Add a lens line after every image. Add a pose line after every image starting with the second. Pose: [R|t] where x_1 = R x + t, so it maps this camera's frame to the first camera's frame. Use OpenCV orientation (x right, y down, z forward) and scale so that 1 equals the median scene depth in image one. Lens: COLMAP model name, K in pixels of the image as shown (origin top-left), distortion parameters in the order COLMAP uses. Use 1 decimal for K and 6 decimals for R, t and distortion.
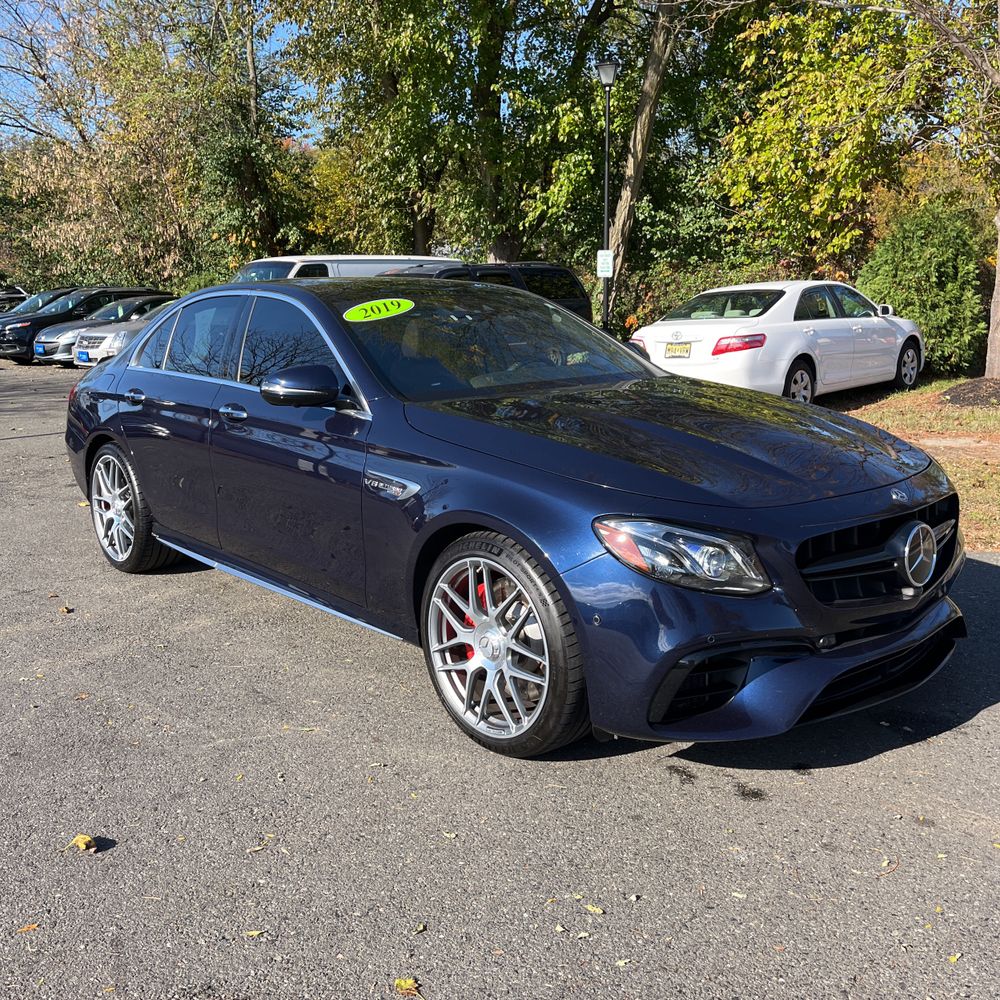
lens RADIAL K [[1007.2, 0, 499.7], [0, 1007.2, 506.4], [0, 0, 1]] dist [0.020066, 0.000000]
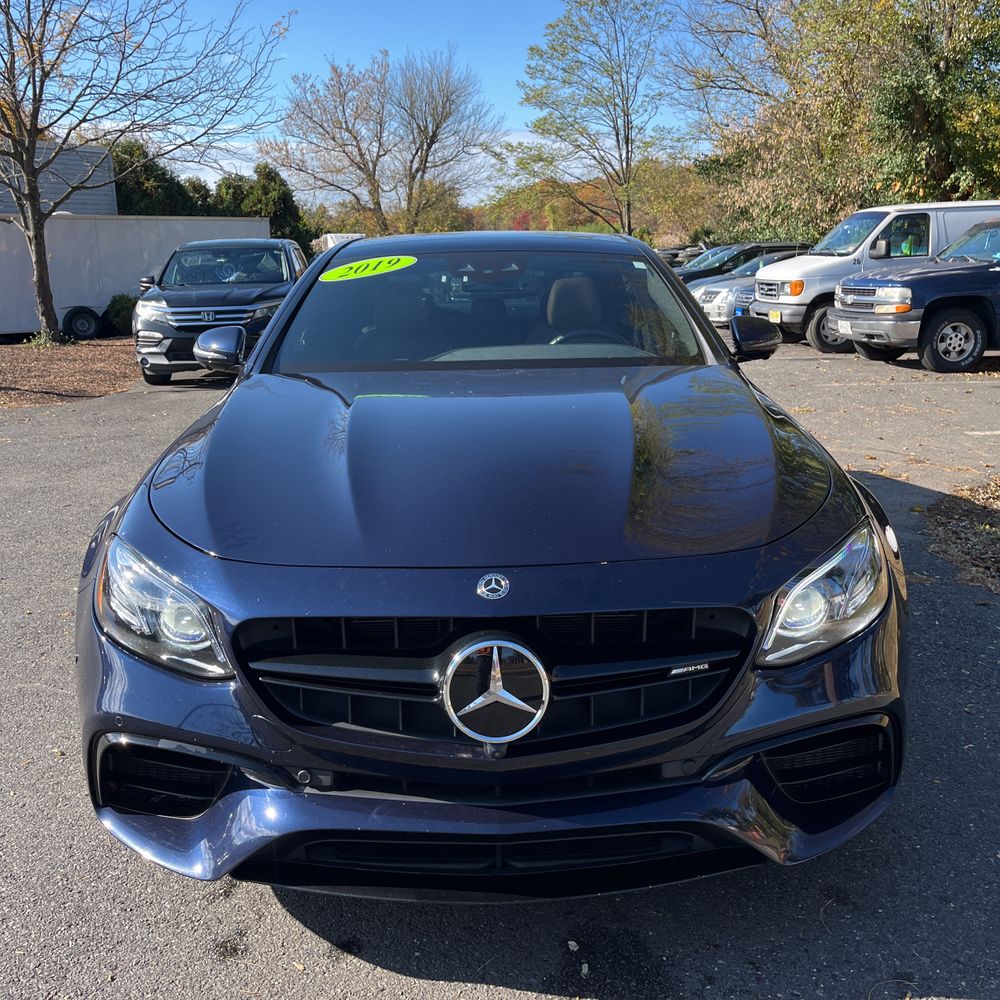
lens RADIAL K [[1007.2, 0, 502.2], [0, 1007.2, 493.1], [0, 0, 1]] dist [0.020066, 0.000000]
pose [[0.755113, 0.153883, -0.637279, 0.164752], [-0.134622, 0.987743, 0.078996, -0.025010], [0.641624, 0.026141, 0.766574, 0.119631]]
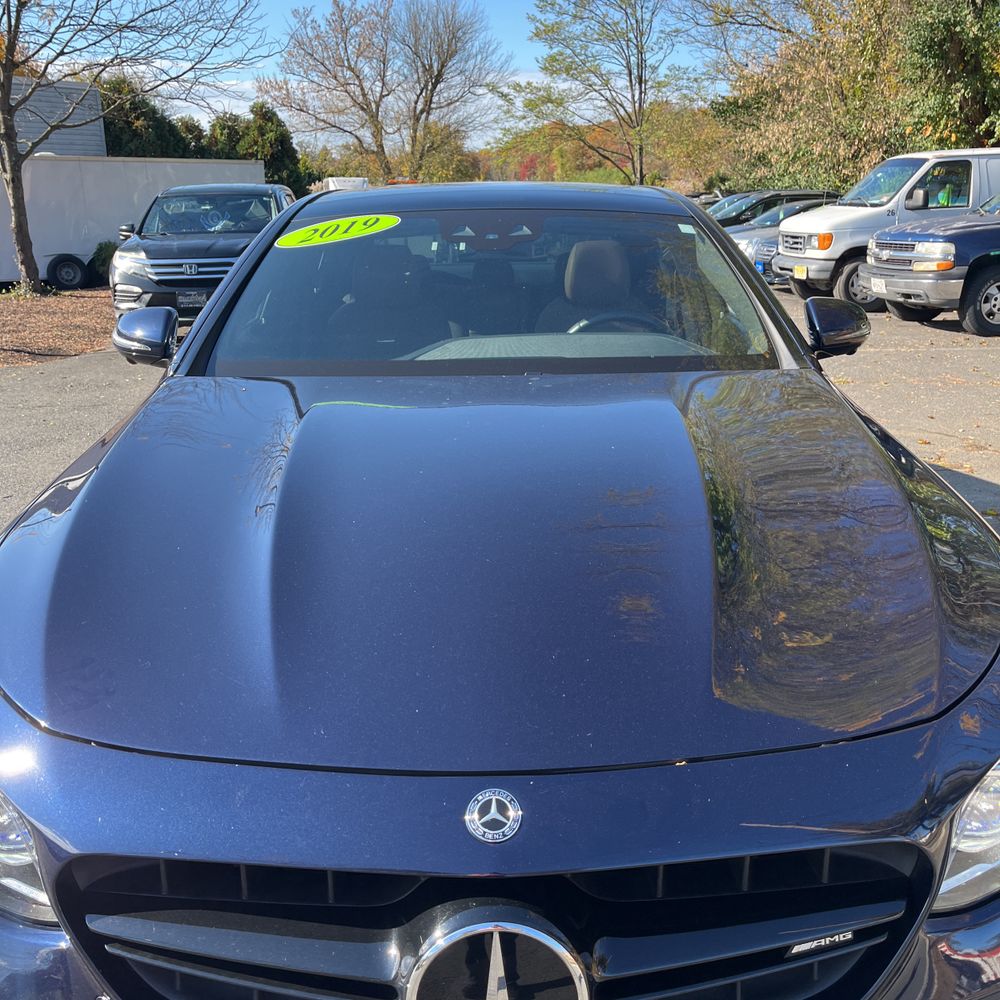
lens RADIAL K [[1007.2, 0, 499.1], [0, 1007.2, 498.6], [0, 0, 1]] dist [0.020066, 0.000000]
pose [[0.749078, 0.195639, -0.632936, 0.126855], [-0.142258, 0.980615, 0.134743, -0.036267], [0.647028, -0.010893, 0.762389, 0.161287]]
